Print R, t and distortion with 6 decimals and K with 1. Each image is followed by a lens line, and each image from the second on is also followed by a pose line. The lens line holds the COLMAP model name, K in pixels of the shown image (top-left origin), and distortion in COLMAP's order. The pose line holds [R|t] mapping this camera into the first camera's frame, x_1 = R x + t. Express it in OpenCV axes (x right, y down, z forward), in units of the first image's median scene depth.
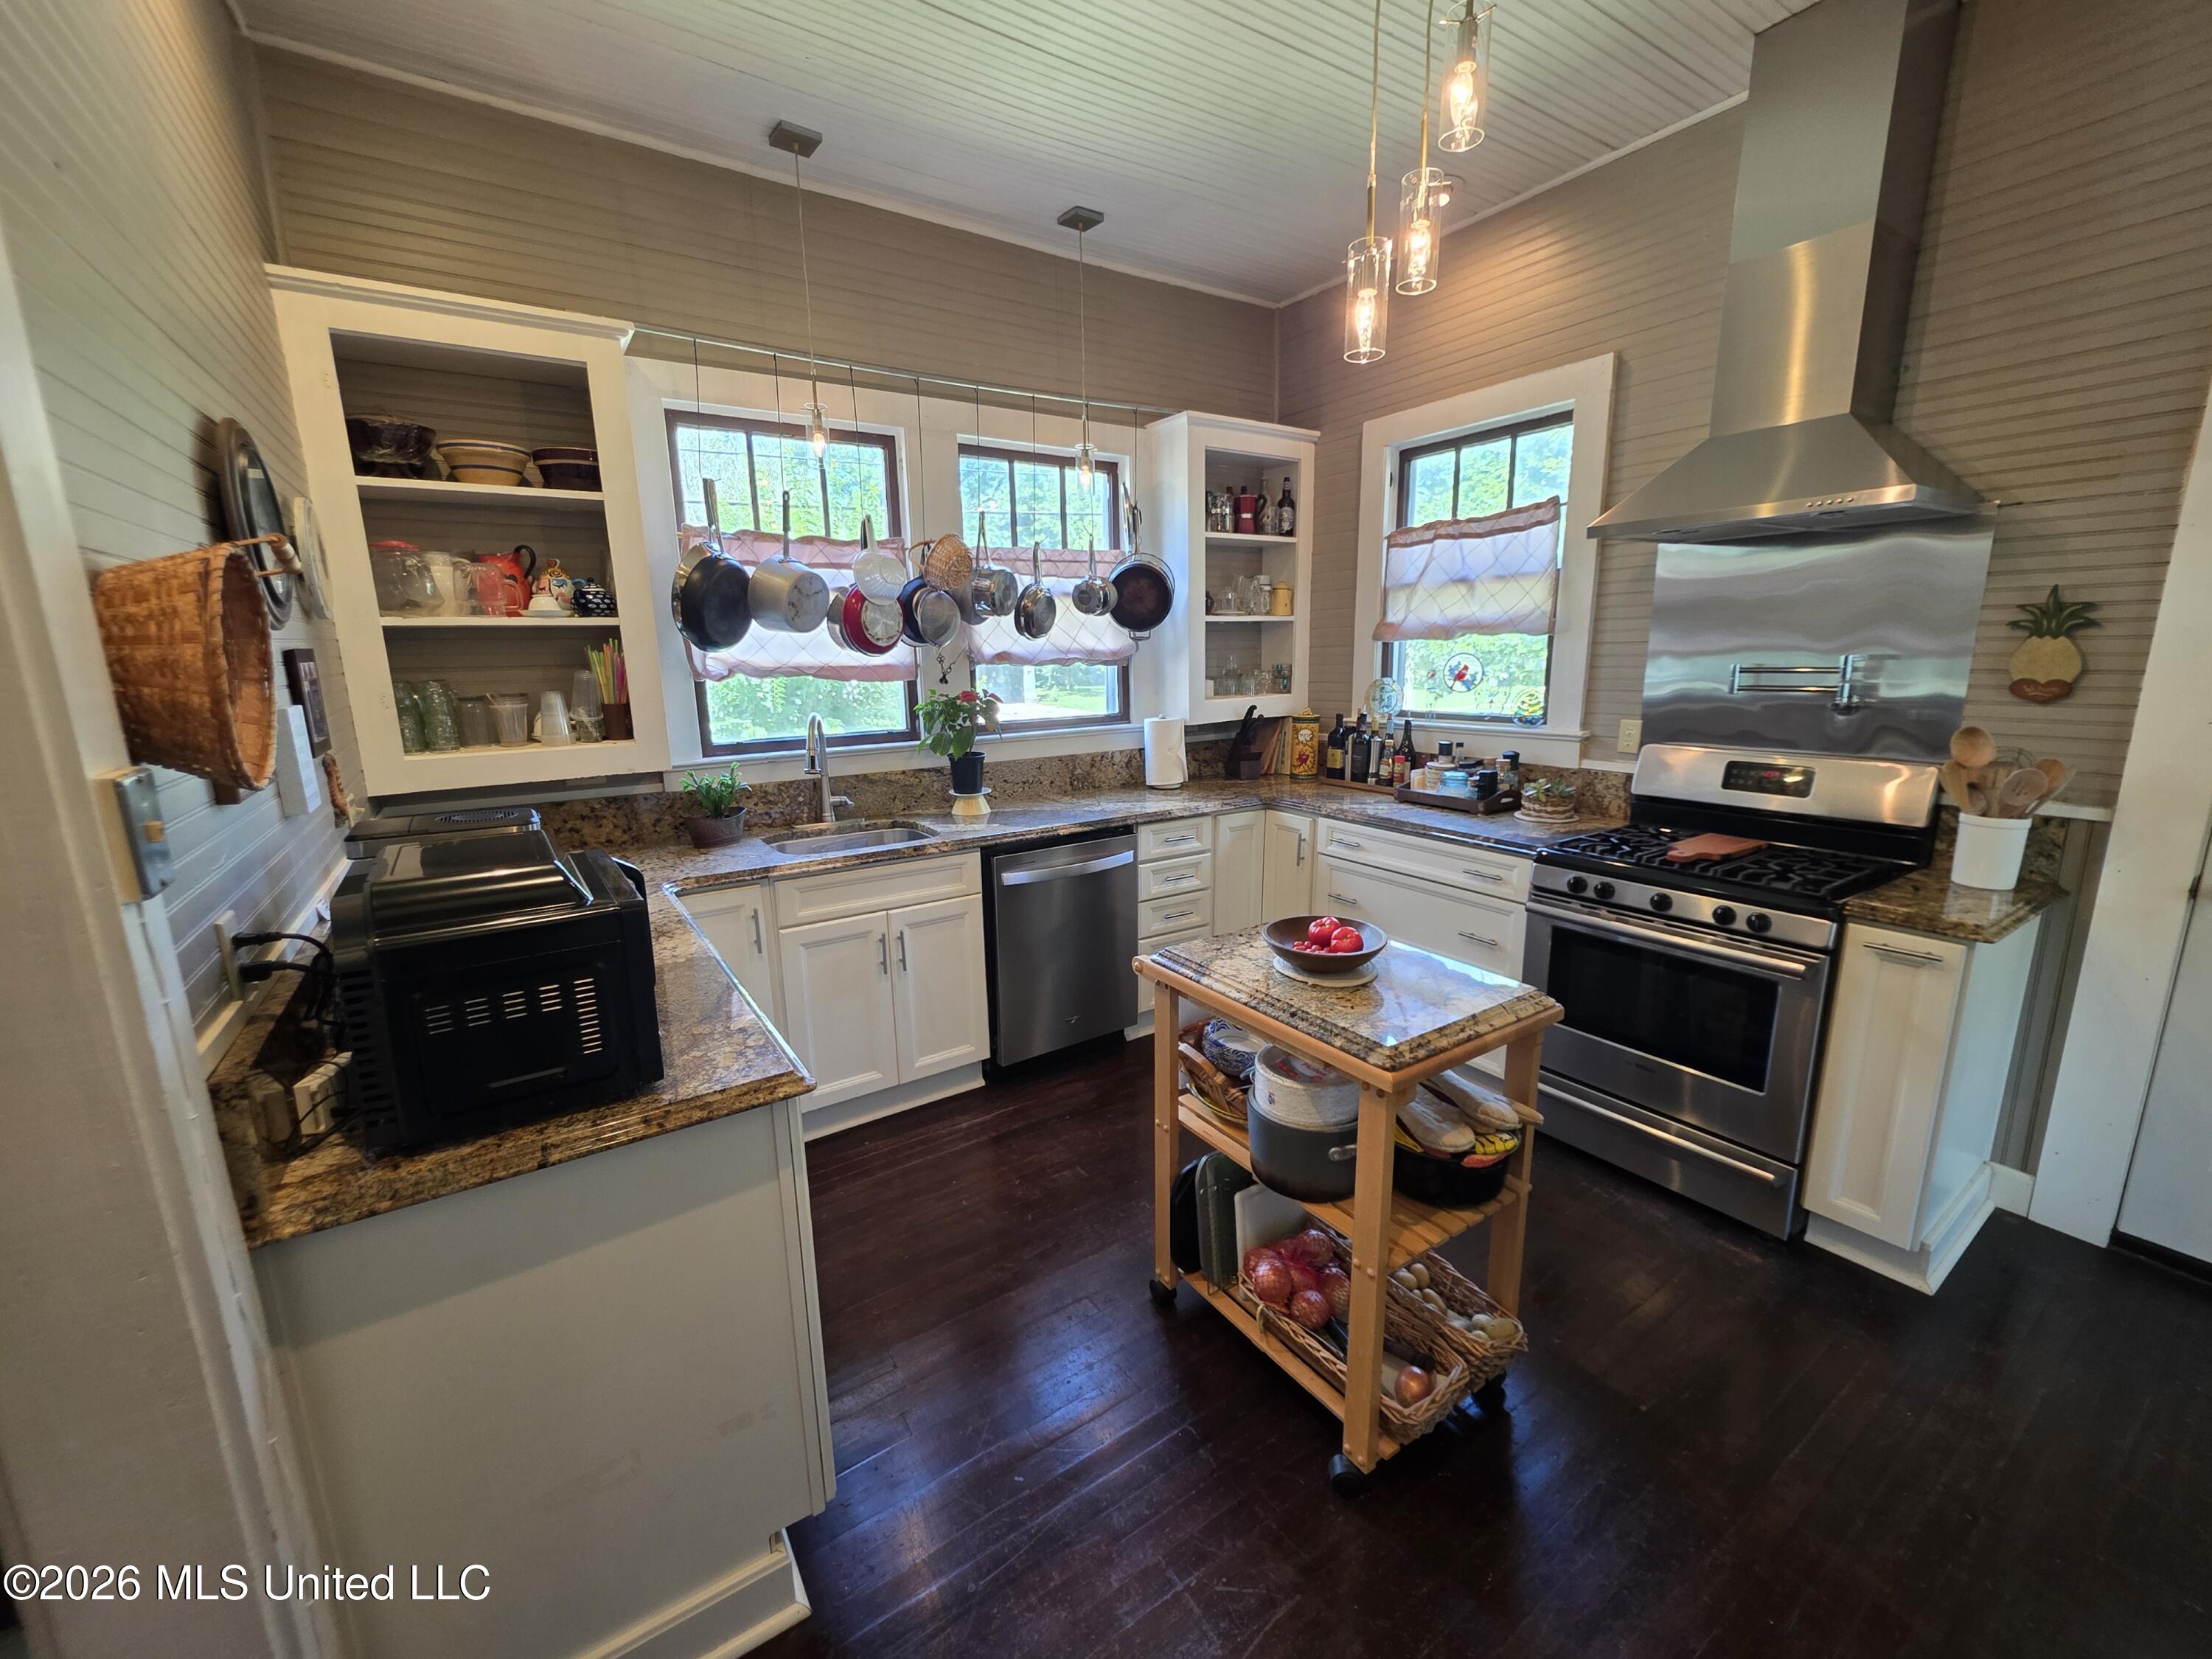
lens RADIAL K [[887.9, 0, 1106.0], [0, 887.9, 829.5], [0, 0, 1]] dist [-0.001100, -0.000136]
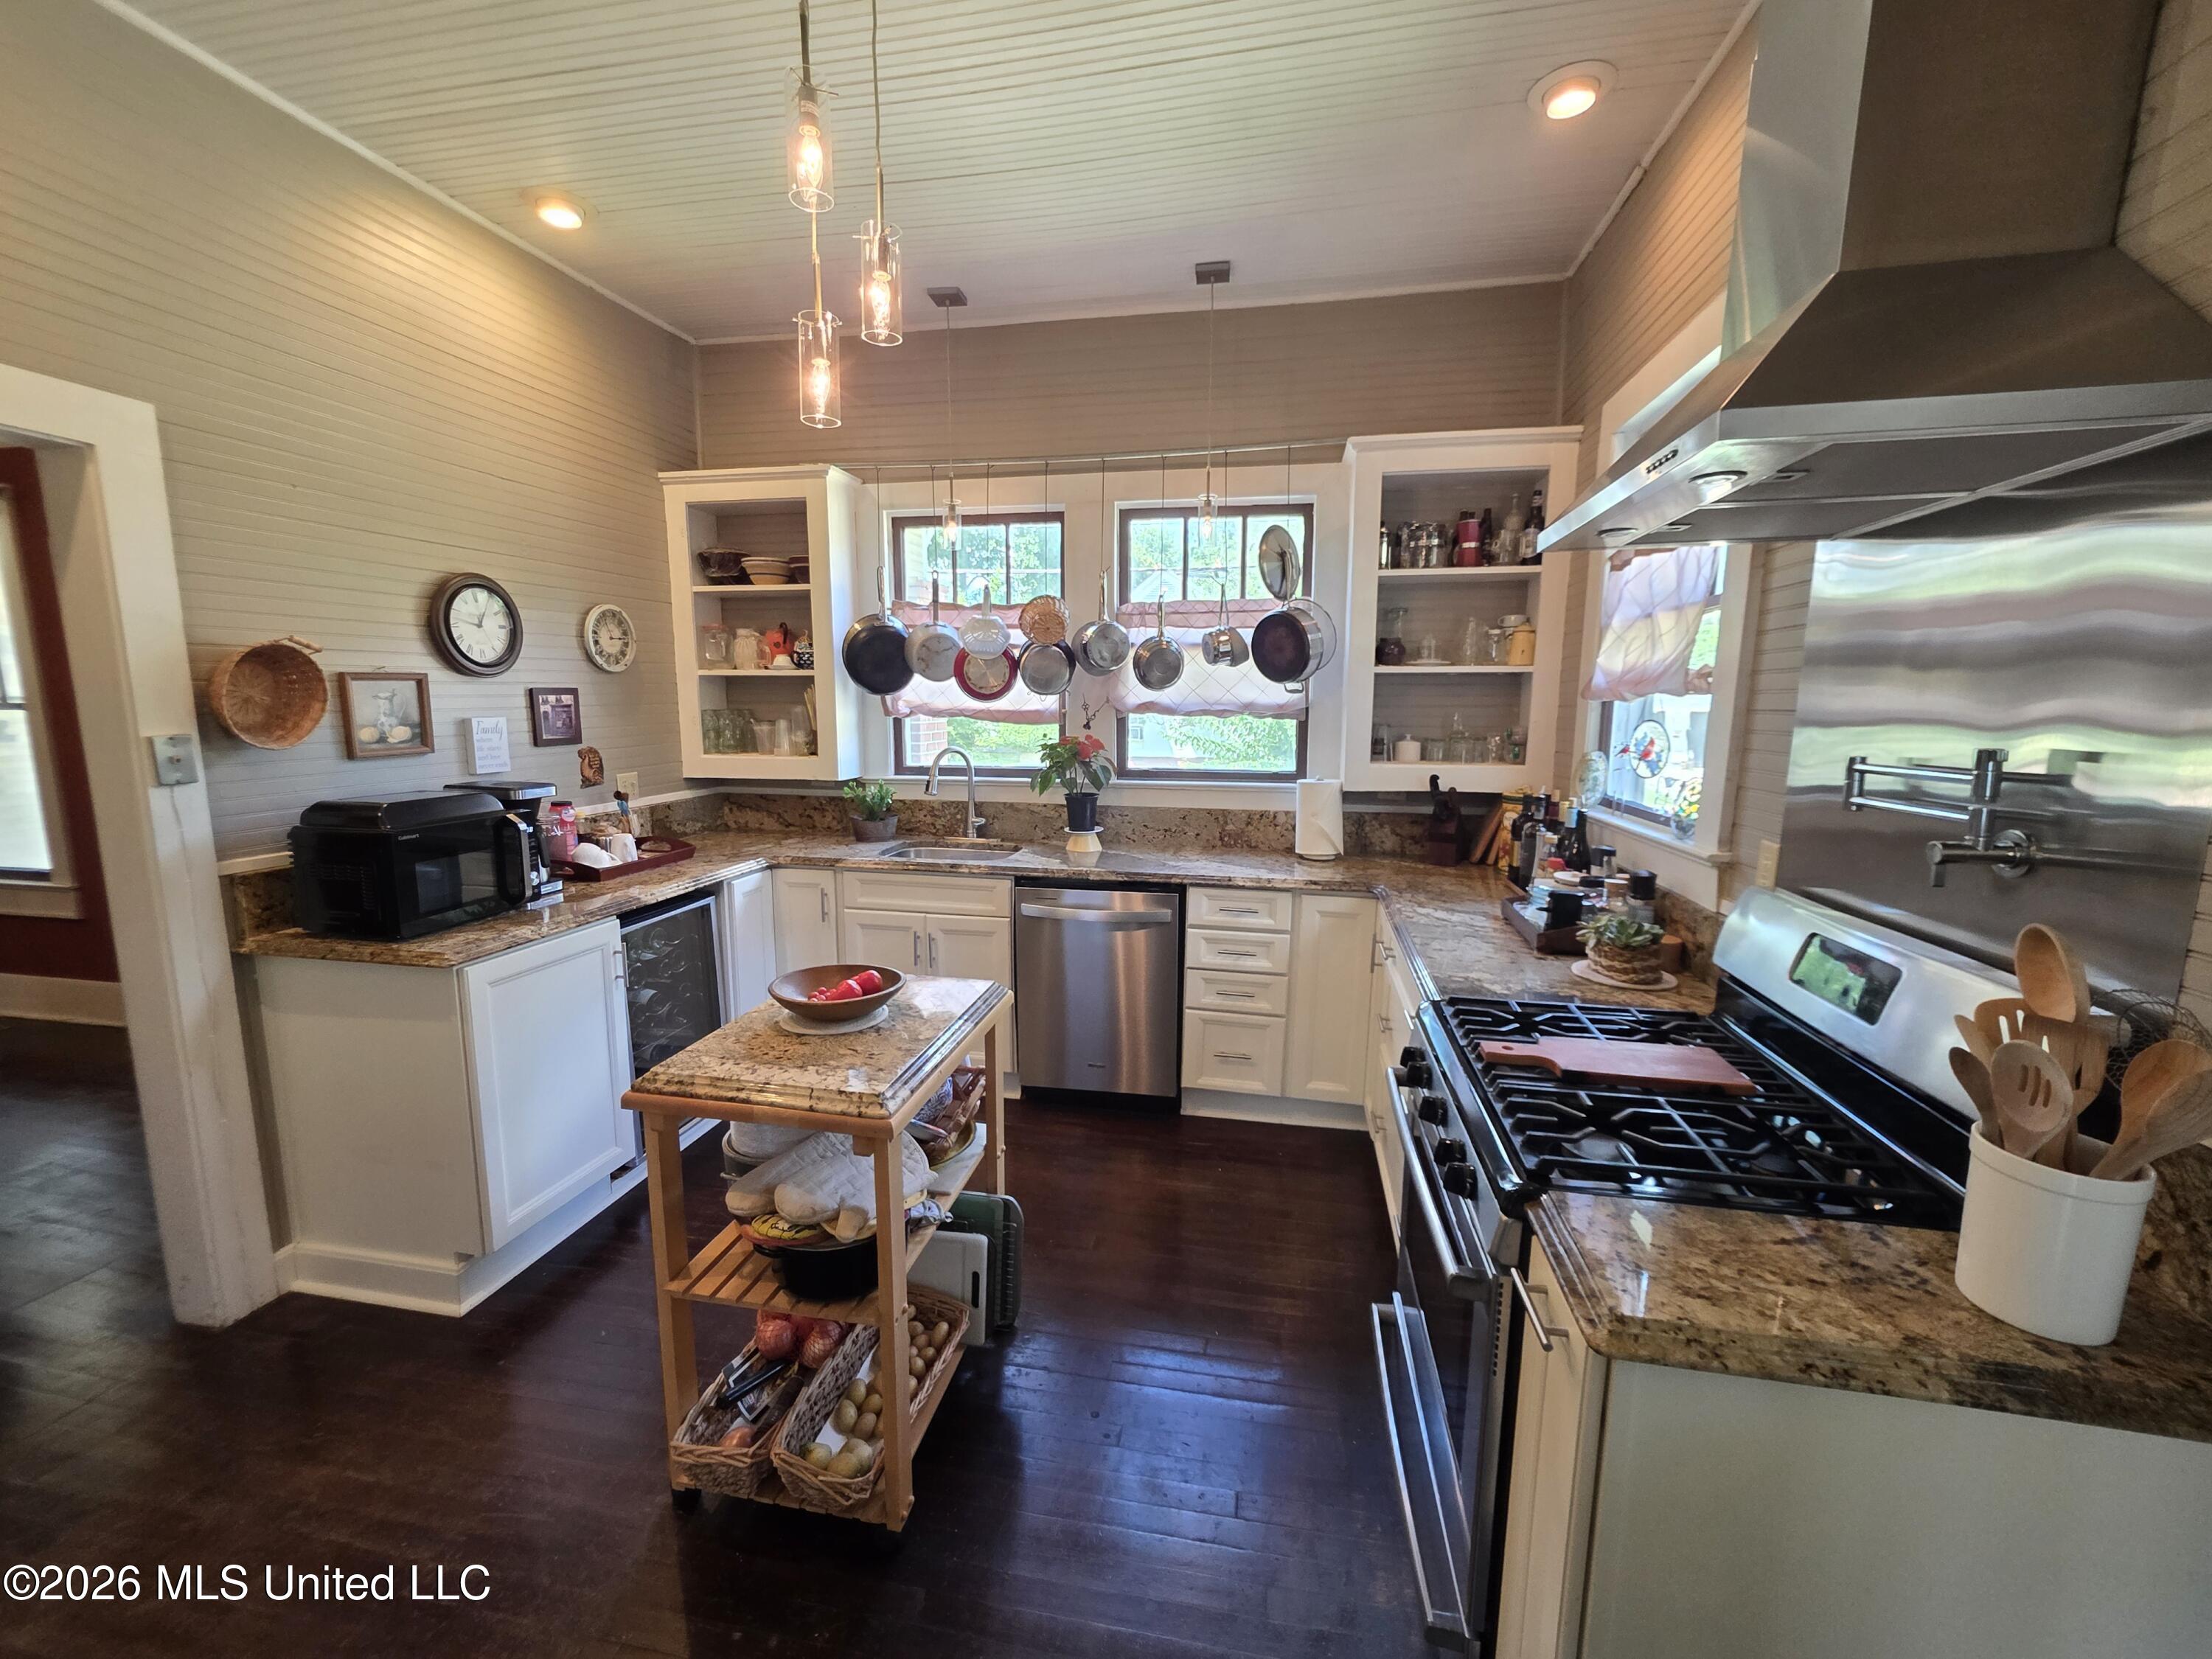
lens RADIAL K [[884.7, 0, 1106.3], [0, 884.7, 827.7], [0, 0, 1]] dist [0.000612, -0.000106]
pose [[0.712125, 0.123132, -0.691171, 0.640132], [-0.160037, 0.987050, 0.010954, -0.064812], [0.683569, 0.102812, 0.722609, 0.261723]]
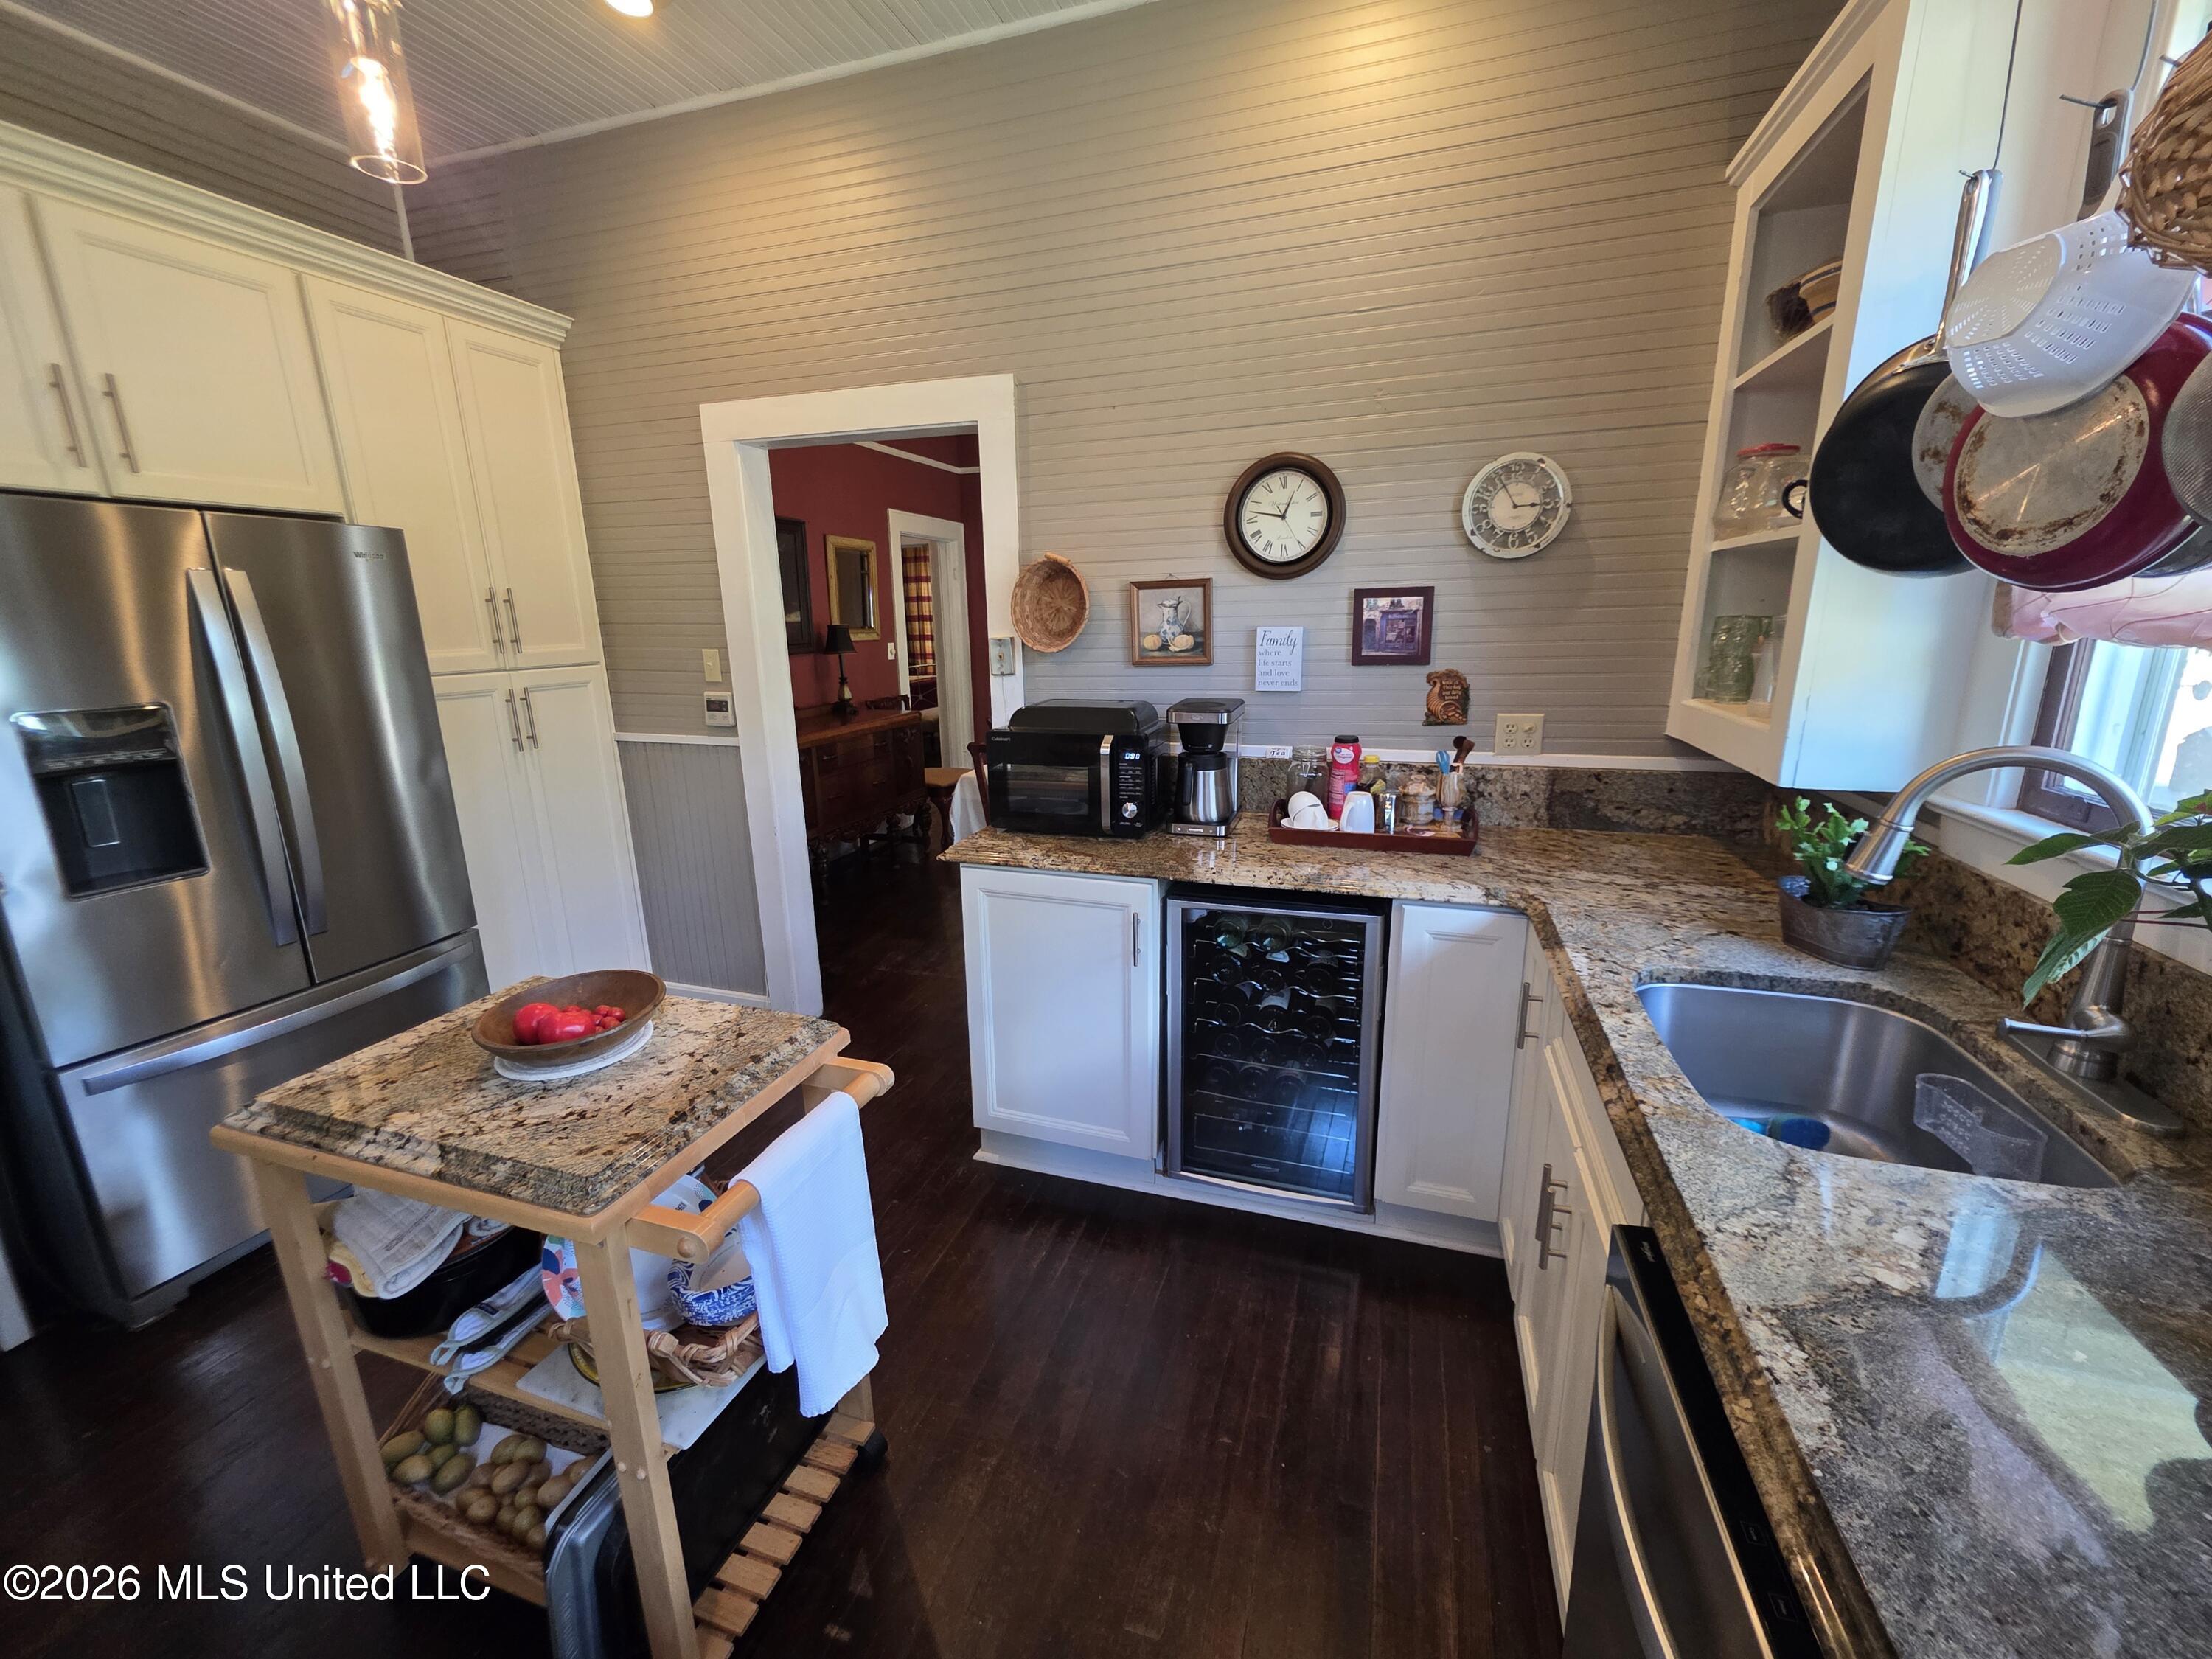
lens RADIAL K [[888.7, 0, 1108.8], [0, 888.7, 833.6], [0, 0, 1]] dist [-0.000687, -0.000019]
pose [[-0.785143, 0.180037, -0.592569, 0.171326], [-0.094791, 0.910605, 0.402261, -0.197532], [0.612018, 0.372002, -0.697889, 0.983151]]
